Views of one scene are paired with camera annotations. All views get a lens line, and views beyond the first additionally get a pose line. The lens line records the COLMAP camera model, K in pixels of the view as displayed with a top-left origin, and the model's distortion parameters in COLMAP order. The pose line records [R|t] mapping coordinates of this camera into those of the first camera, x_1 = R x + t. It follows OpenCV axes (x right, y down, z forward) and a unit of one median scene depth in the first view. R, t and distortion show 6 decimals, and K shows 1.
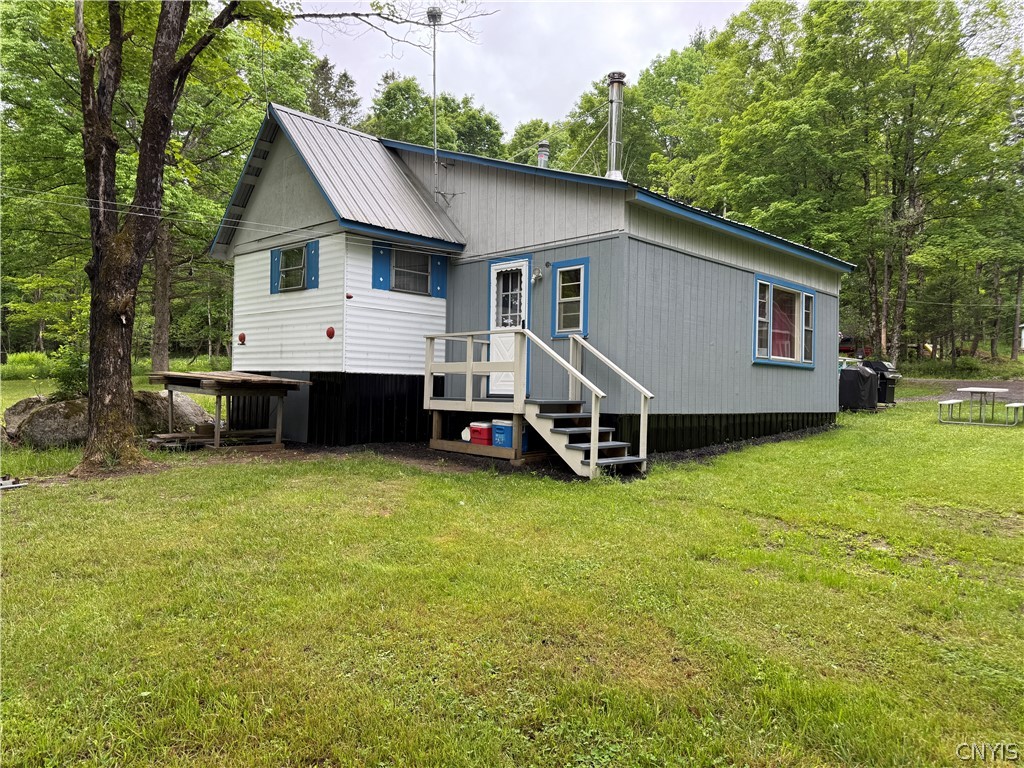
lens RADIAL K [[713.3, 0, 512.5], [0, 713.3, 386.3], [0, 0, 1]] dist [0.042938, -0.012109]
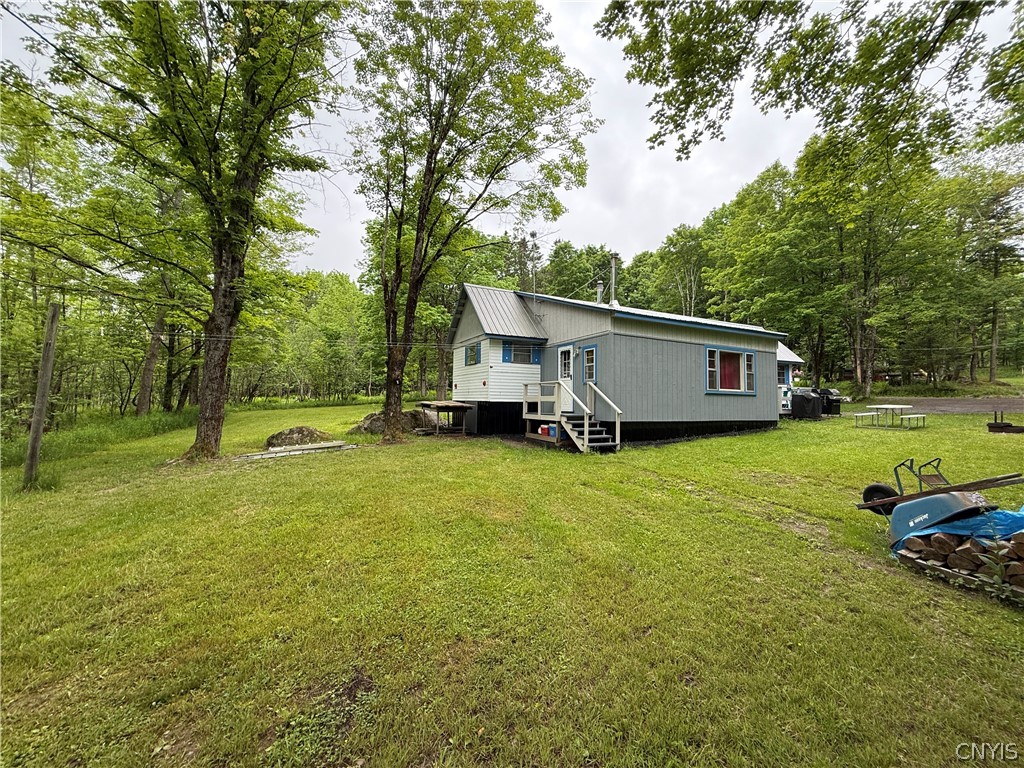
lens RADIAL K [[407.9, 0, 513.0], [0, 407.9, 383.1], [0, 0, 1]] dist [-0.005675, 0.000940]
pose [[0.945526, -0.024234, -0.324643, 0.228993], [0.007930, 0.998644, -0.051450, -0.010257], [0.325450, 0.046073, 0.944436, -0.153589]]
